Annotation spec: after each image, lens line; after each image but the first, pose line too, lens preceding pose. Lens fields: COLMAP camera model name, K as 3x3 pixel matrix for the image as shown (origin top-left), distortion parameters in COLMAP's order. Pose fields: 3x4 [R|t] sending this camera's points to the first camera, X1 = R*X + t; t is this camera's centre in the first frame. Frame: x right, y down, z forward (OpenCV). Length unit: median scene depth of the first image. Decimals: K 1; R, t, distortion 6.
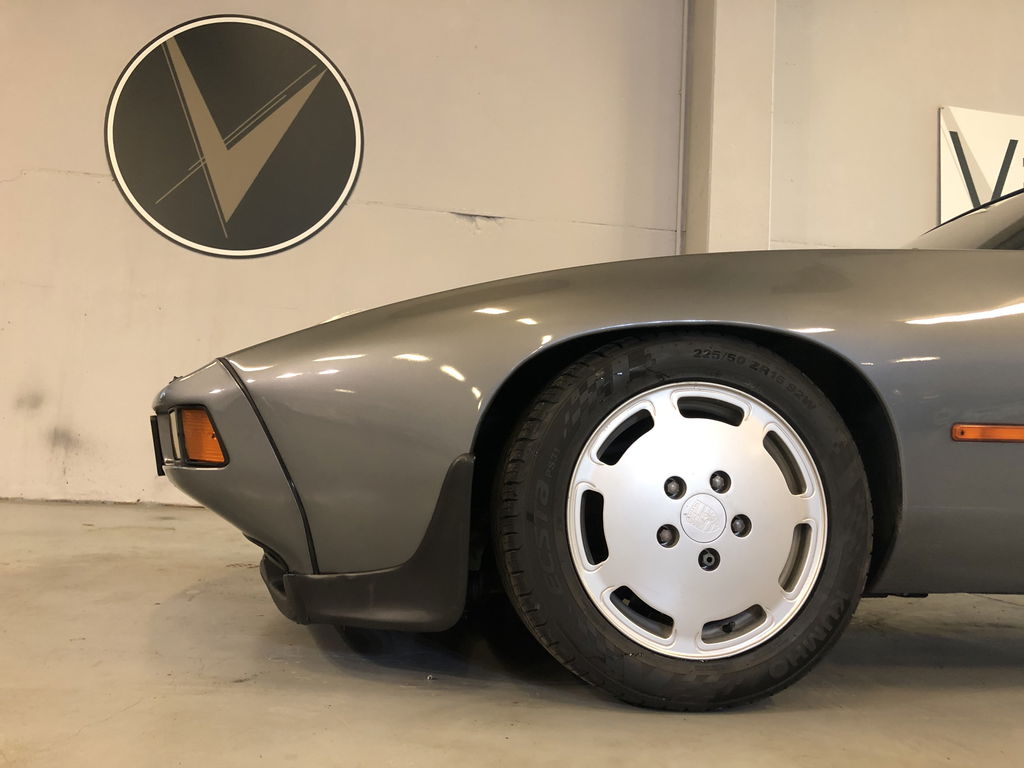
lens RADIAL K [[847.2, 0, 512.0], [0, 847.2, 384.0], [0, 0, 1]] dist [0.012288, -0.003529]
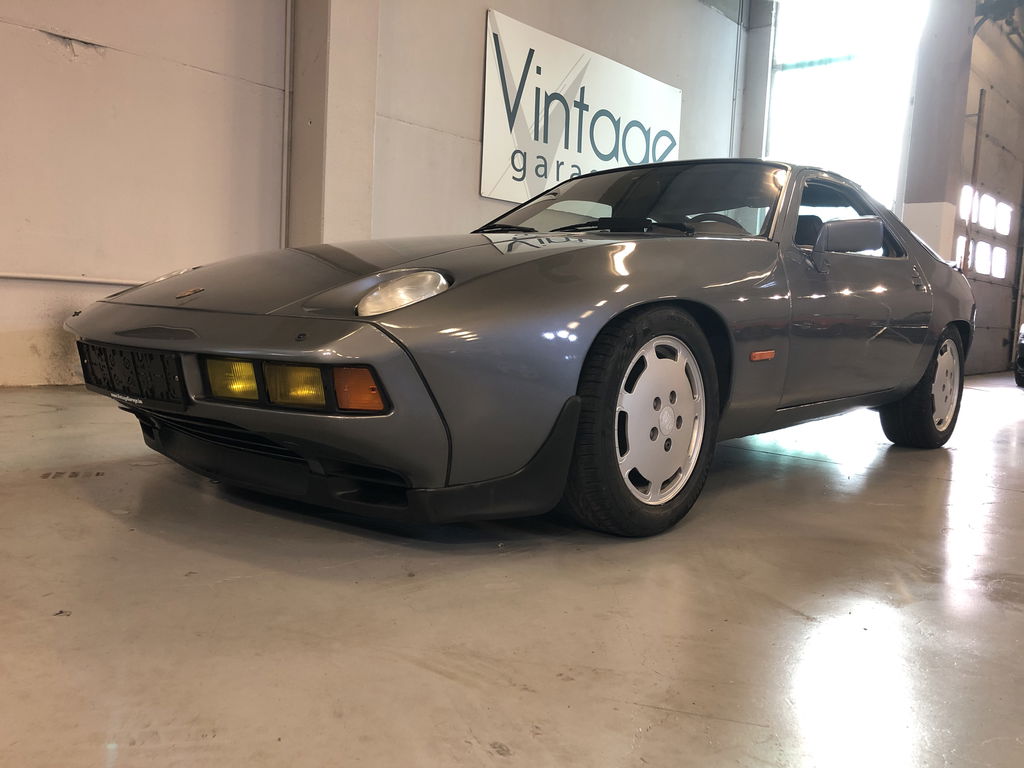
lens RADIAL K [[842.1, 0, 512.0], [0, 842.1, 384.0], [0, 0, 1]] dist [0.060630, -0.092423]
pose [[0.781247, -0.067703, 0.620539, -0.293597], [-0.067418, 0.979134, 0.191705, -0.058441], [-0.620570, -0.191605, 0.760381, -0.008792]]
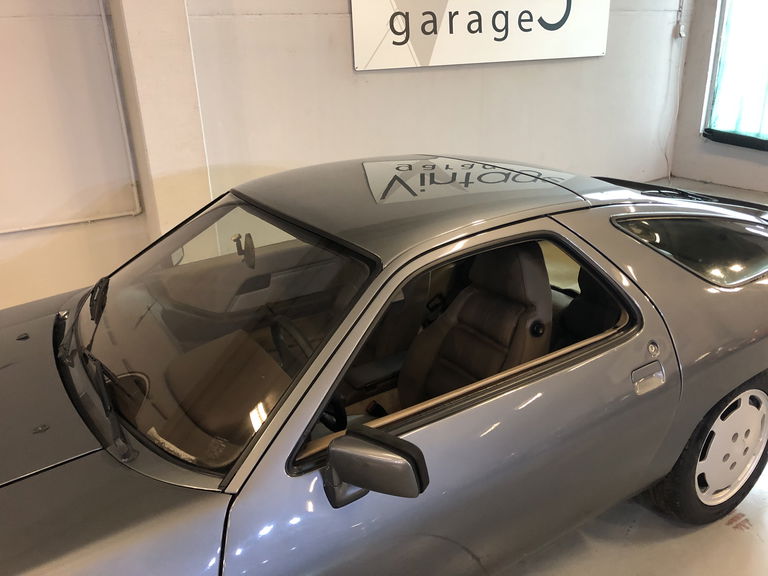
lens RADIAL K [[632.9, 0, 385.1], [0, 632.9, 286.6], [0, 0, 1]] dist [0.003870, -0.000413]
pose [[0.919455, -0.215997, 0.328555, 0.222515], [0.048755, 0.891782, 0.449831, -0.257880], [-0.390161, -0.397581, 0.830484, 0.131590]]
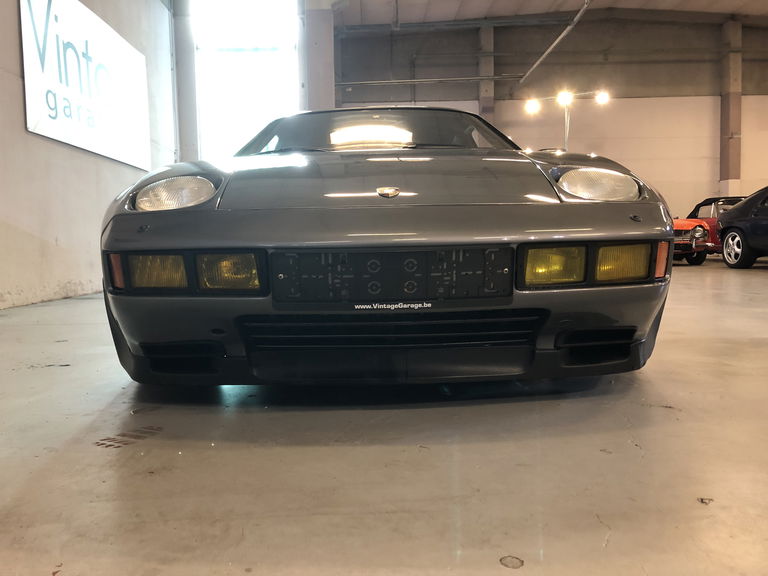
lens RADIAL K [[632.2, 0, 381.3], [0, 632.2, 286.4], [0, 0, 1]] dist [0.011972, -0.003440]
pose [[0.145997, -0.117766, 0.982251, -0.466545], [-0.062429, 0.989814, 0.127952, -0.000073], [-0.987313, -0.080002, 0.137157, 0.413359]]
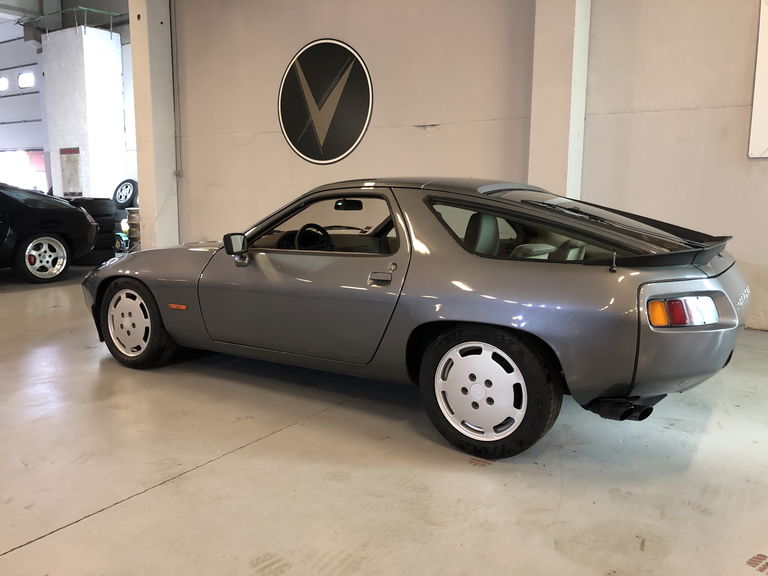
lens RADIAL K [[632.9, 0, 385.1], [0, 632.9, 286.6], [0, 0, 1]] dist [0.003870, -0.000413]
pose [[0.738566, 0.056780, -0.671786, 0.936539], [0.089842, 0.979271, 0.181542, -0.134268], [0.668168, -0.194435, 0.718155, -0.097355]]
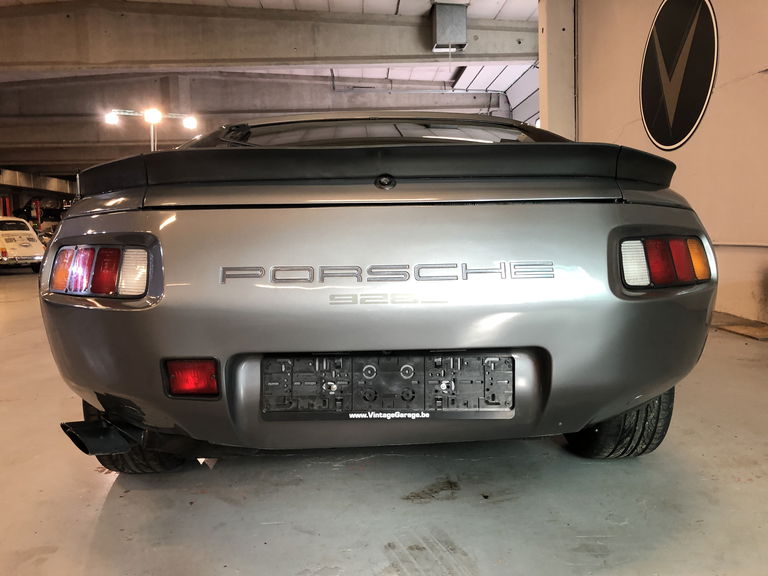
lens RADIAL K [[632.2, 0, 381.3], [0, 632.2, 286.4], [0, 0, 1]] dist [0.011972, -0.003440]
pose [[-0.127810, 0.035568, -0.991161, 1.041402], [0.108684, 0.993841, 0.021650, 0.025230], [0.985826, -0.104956, -0.130889, 0.634549]]
